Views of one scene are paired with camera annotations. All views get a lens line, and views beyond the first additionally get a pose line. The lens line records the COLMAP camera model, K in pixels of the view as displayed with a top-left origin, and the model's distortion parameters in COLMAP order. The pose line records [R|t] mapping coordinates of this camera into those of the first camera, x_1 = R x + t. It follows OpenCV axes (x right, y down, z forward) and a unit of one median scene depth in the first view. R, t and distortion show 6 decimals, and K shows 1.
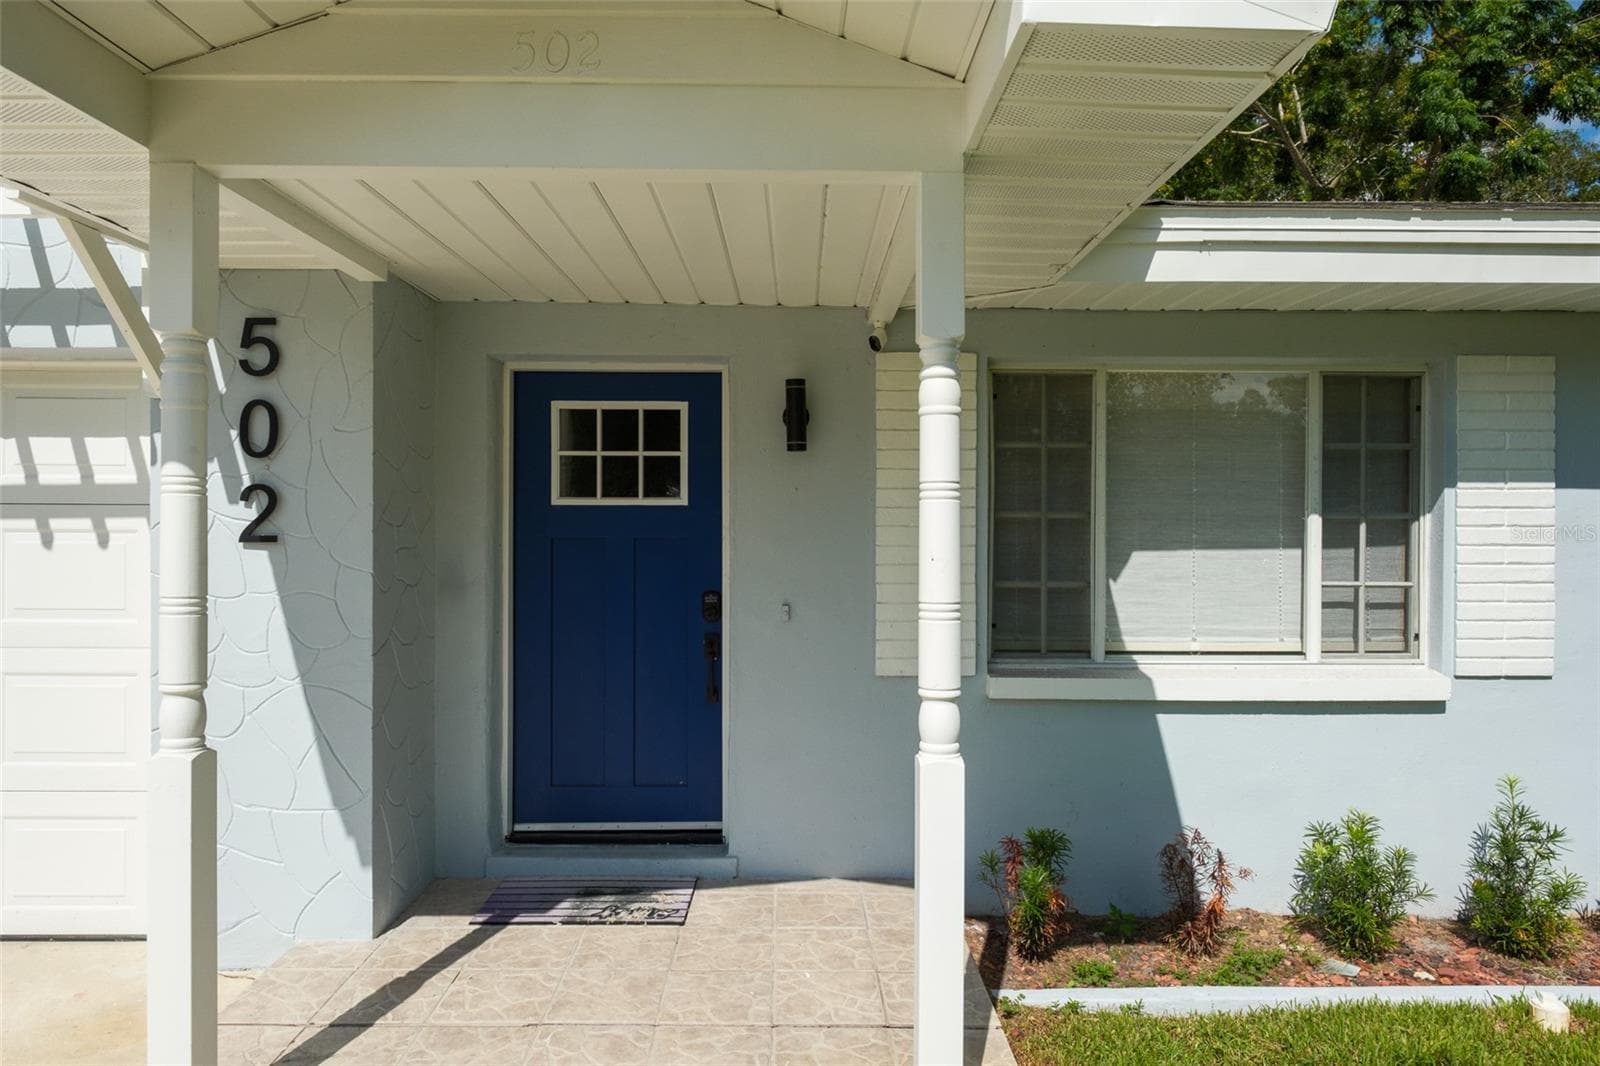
lens RADIAL K [[987.1, 0, 796.4], [0, 987.1, 521.7], [0, 0, 1]] dist [-0.005561, 0.003245]
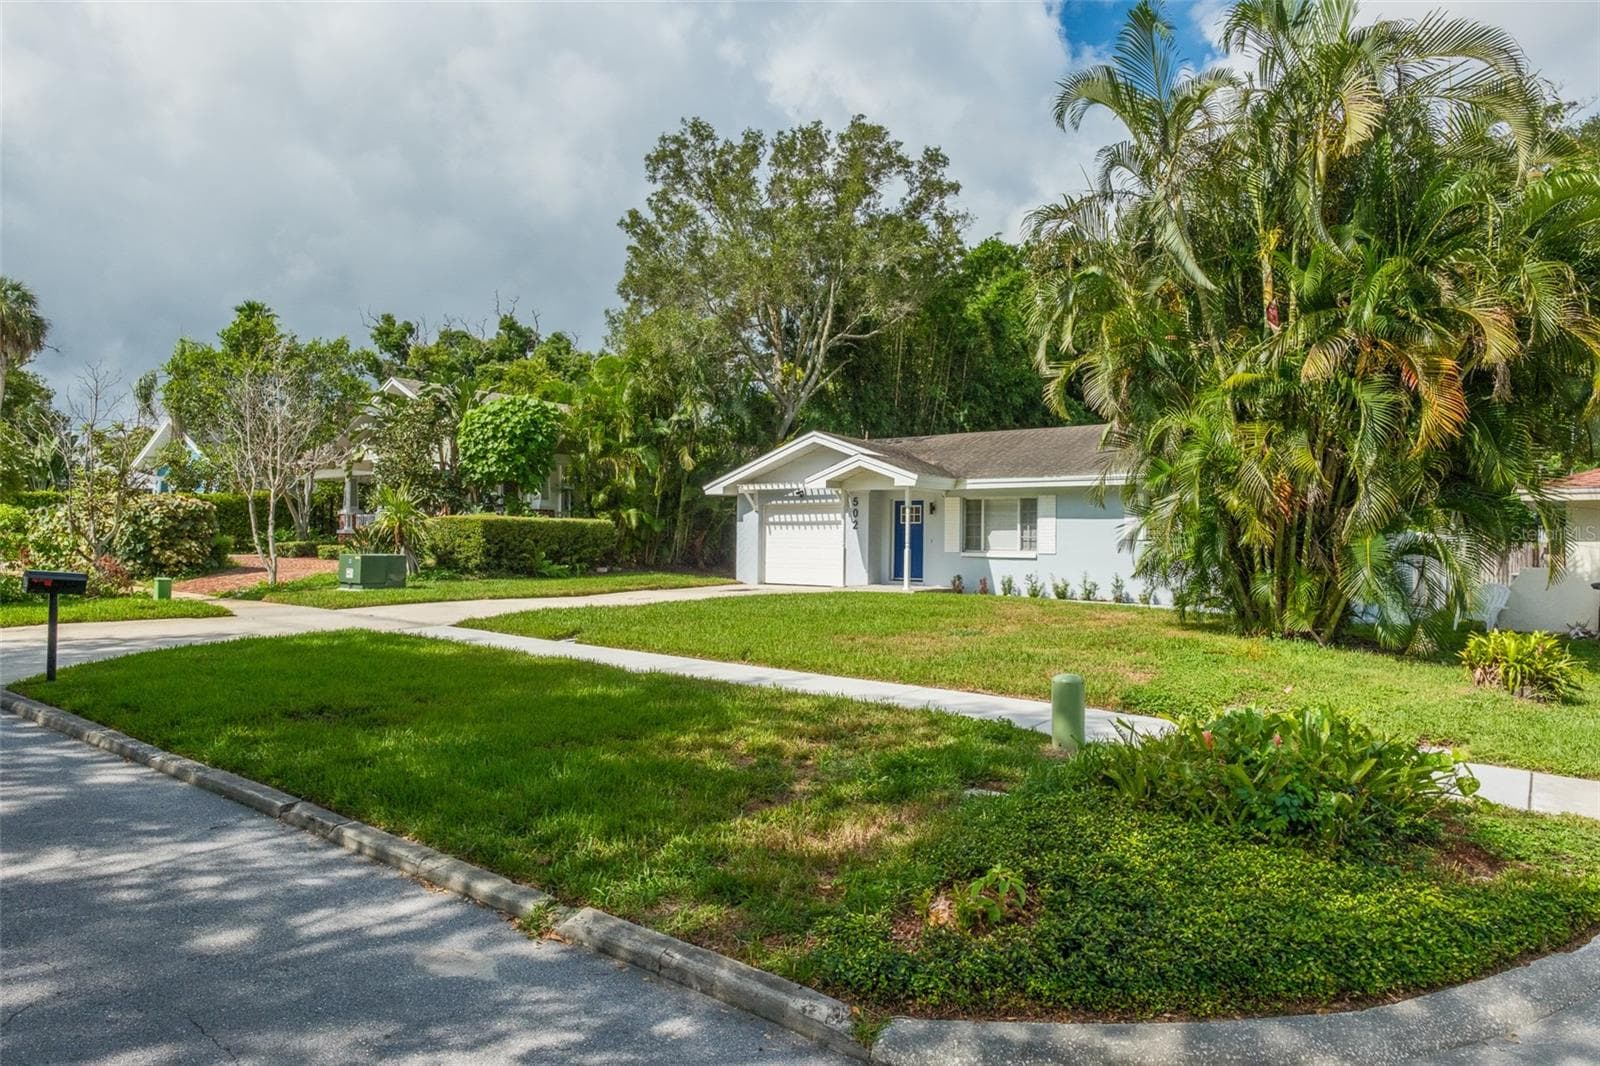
lens RADIAL K [[987.1, 0, 794.4], [0, 987.1, 534.2], [0, 0, 1]] dist [-0.005561, 0.003245]
pose [[0.775396, -0.000628, -0.631476, 3.081866], [-0.010510, 0.999848, -0.013899, 0.141027], [0.631388, 0.017414, 0.775271, -4.101660]]
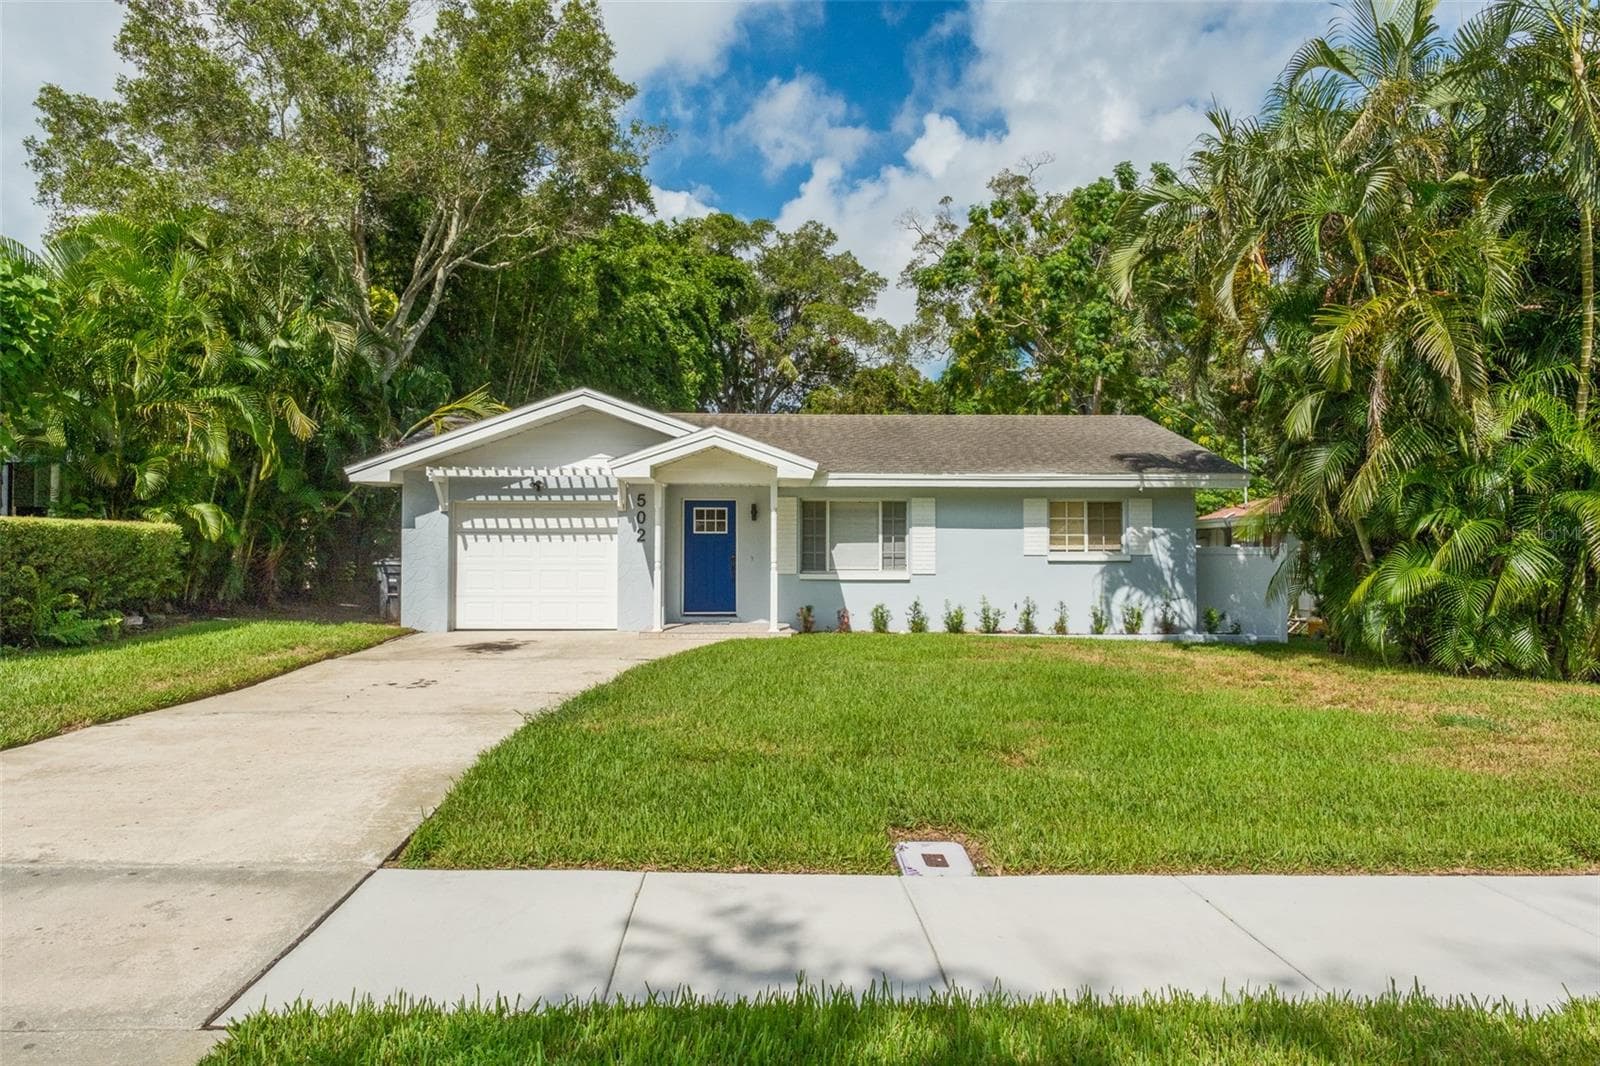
lens RADIAL K [[987.1, 0, 801.2], [0, 987.1, 523.7], [0, 0, 1]] dist [-0.005561, 0.003245]
pose [[0.999997, -0.001364, 0.002139, 0.192503], [0.001438, 0.999391, -0.034877, 0.090723], [-0.002090, 0.034880, 0.999389, -3.189564]]
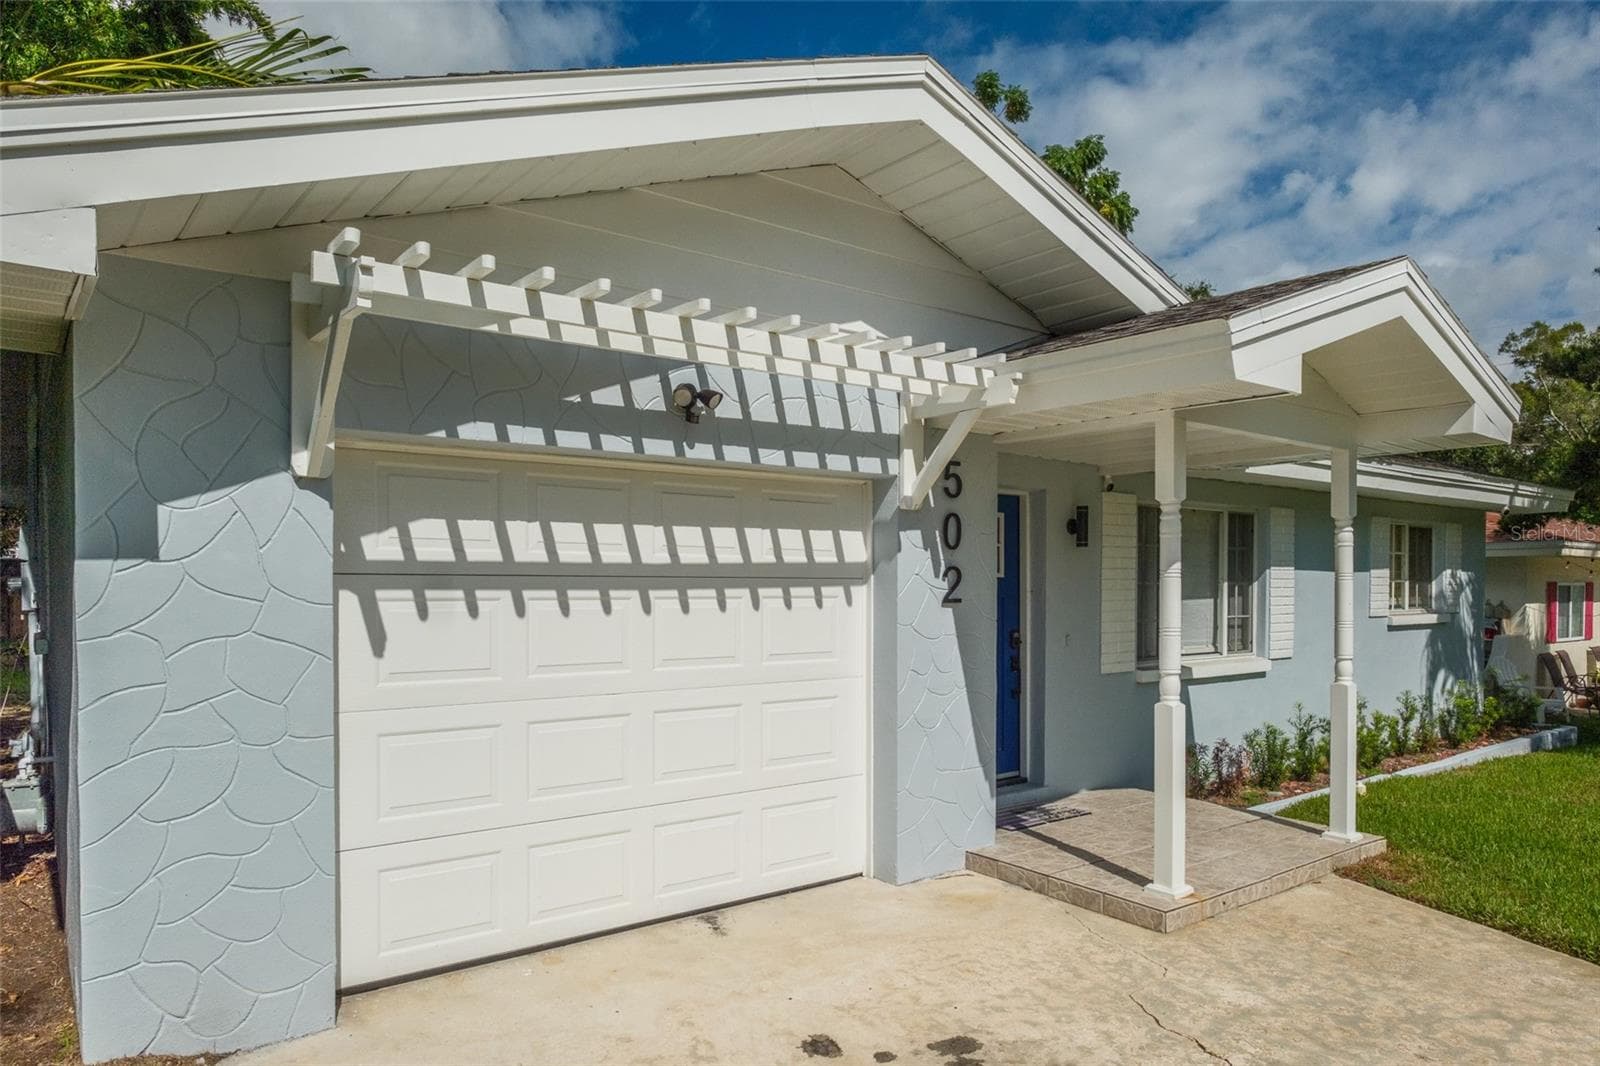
lens RADIAL K [[987.1, 0, 758.2], [0, 987.1, 589.3], [0, 0, 1]] dist [-0.005561, 0.003245]
pose [[0.825125, -0.007198, 0.564904, -1.412853], [0.005976, 0.999974, 0.004013, -0.007065], [-0.564918, 0.000065, 0.825147, -0.115079]]
